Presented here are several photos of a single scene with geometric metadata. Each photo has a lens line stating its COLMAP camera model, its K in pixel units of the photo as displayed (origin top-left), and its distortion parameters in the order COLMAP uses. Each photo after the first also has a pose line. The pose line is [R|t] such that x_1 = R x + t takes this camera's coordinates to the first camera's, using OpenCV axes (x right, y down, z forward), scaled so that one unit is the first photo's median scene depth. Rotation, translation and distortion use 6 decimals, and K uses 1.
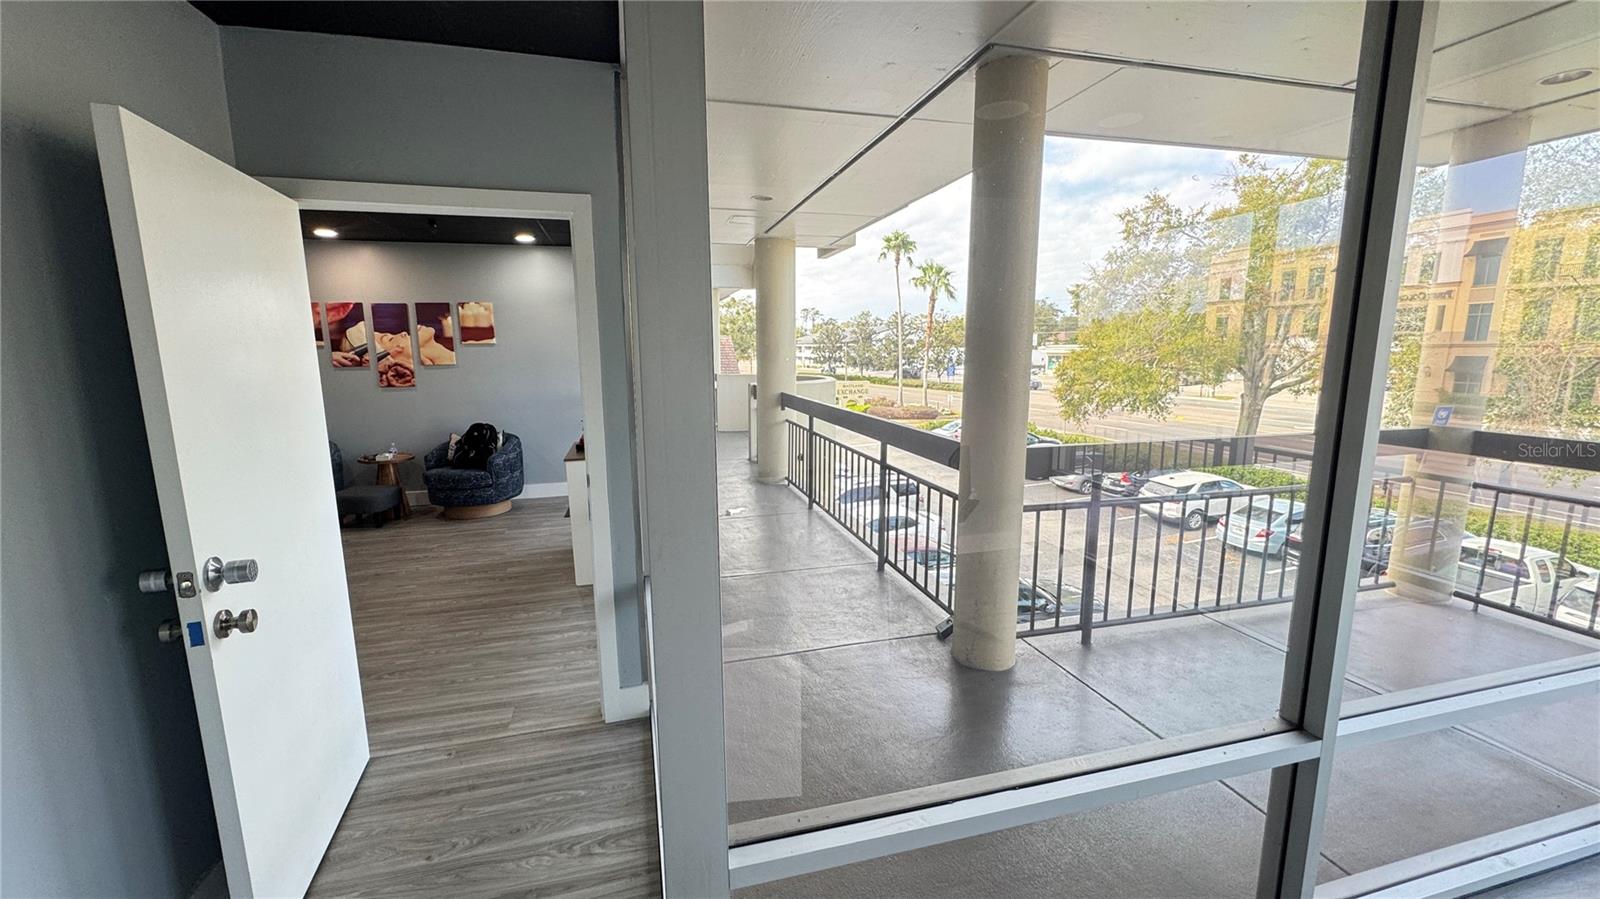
lens RADIAL K [[635.7, 0, 800.0], [0, 635.7, 449.5], [0, 0, 1]] dist [-0.001154, 0.000003]
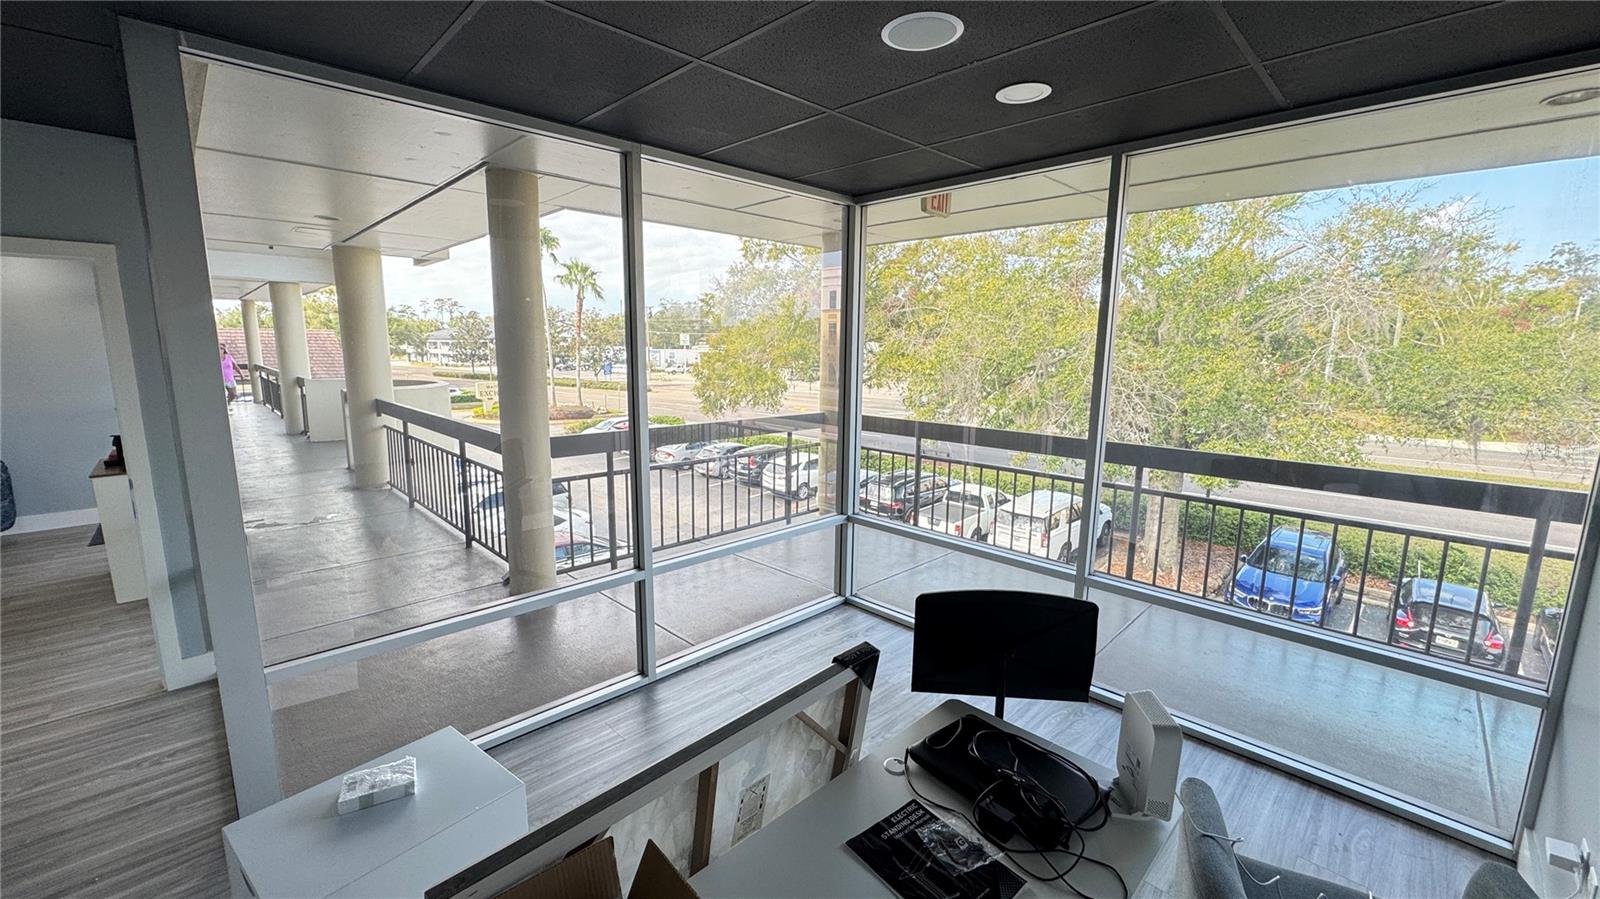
lens RADIAL K [[635.7, 0, 800.0], [0, 635.7, 449.5], [0, 0, 1]] dist [-0.001154, 0.000003]
pose [[0.870780, -0.064805, 0.487384, 0.072264], [0.063263, 0.997804, 0.019644, 0.016523], [-0.487587, 0.013727, 0.872967, -0.257127]]
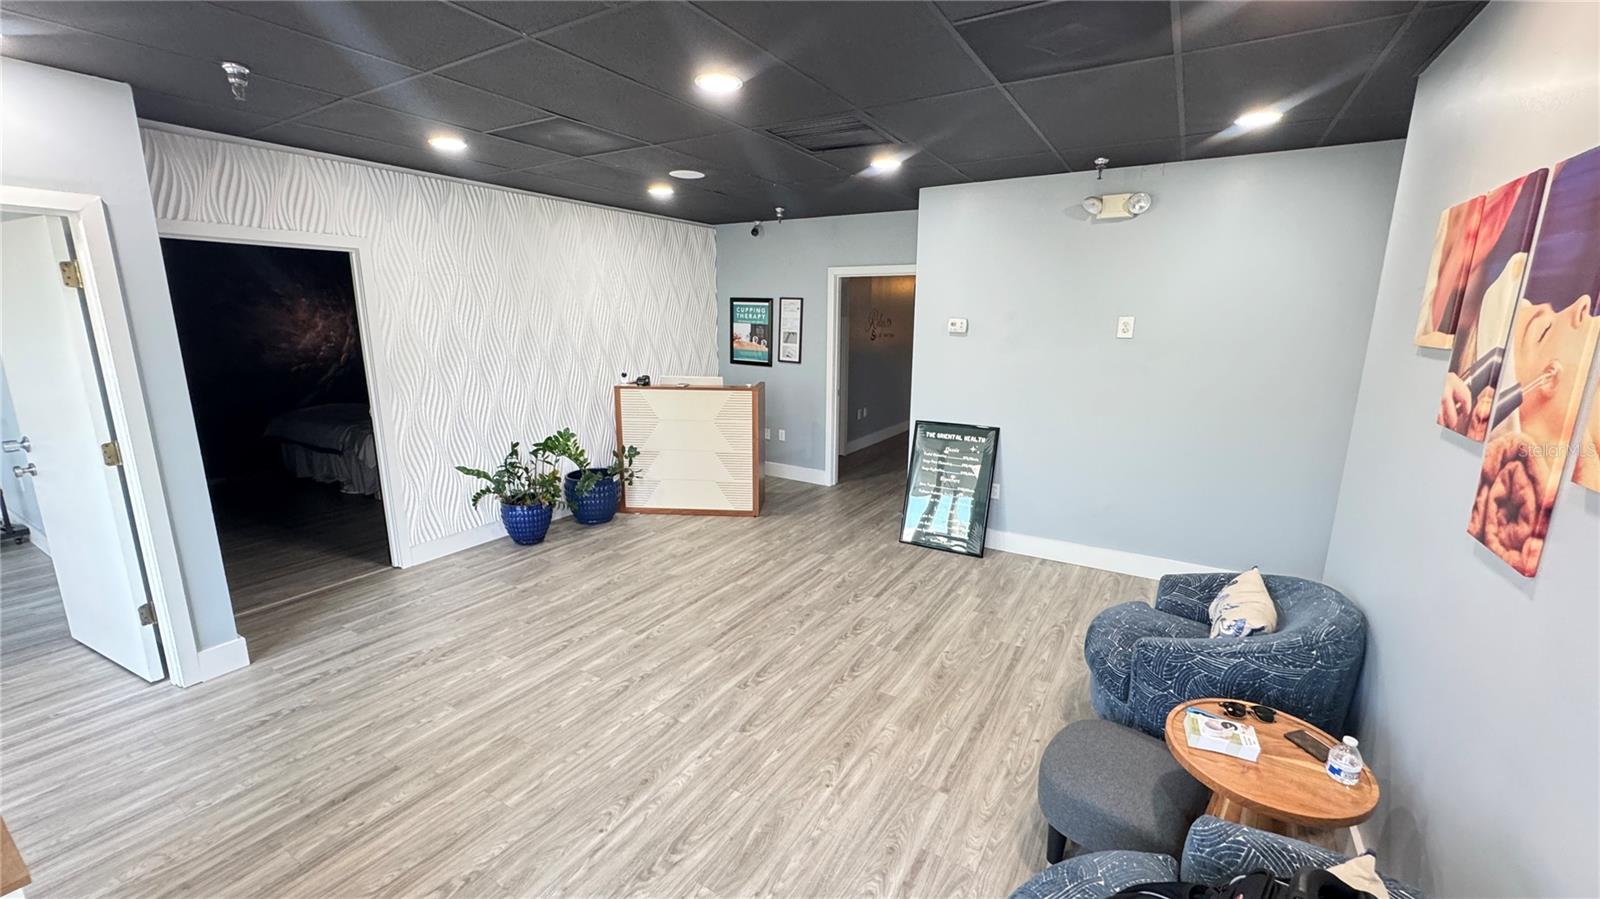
lens RADIAL K [[635.7, 0, 800.0], [0, 635.7, 449.5], [0, 0, 1]] dist [-0.001154, 0.000003]
pose [[-0.723077, 0.146704, -0.675009, -0.322382], [-0.112635, 0.939069, 0.324750, -0.177669], [0.681522, 0.310849, -0.662495, 0.979213]]
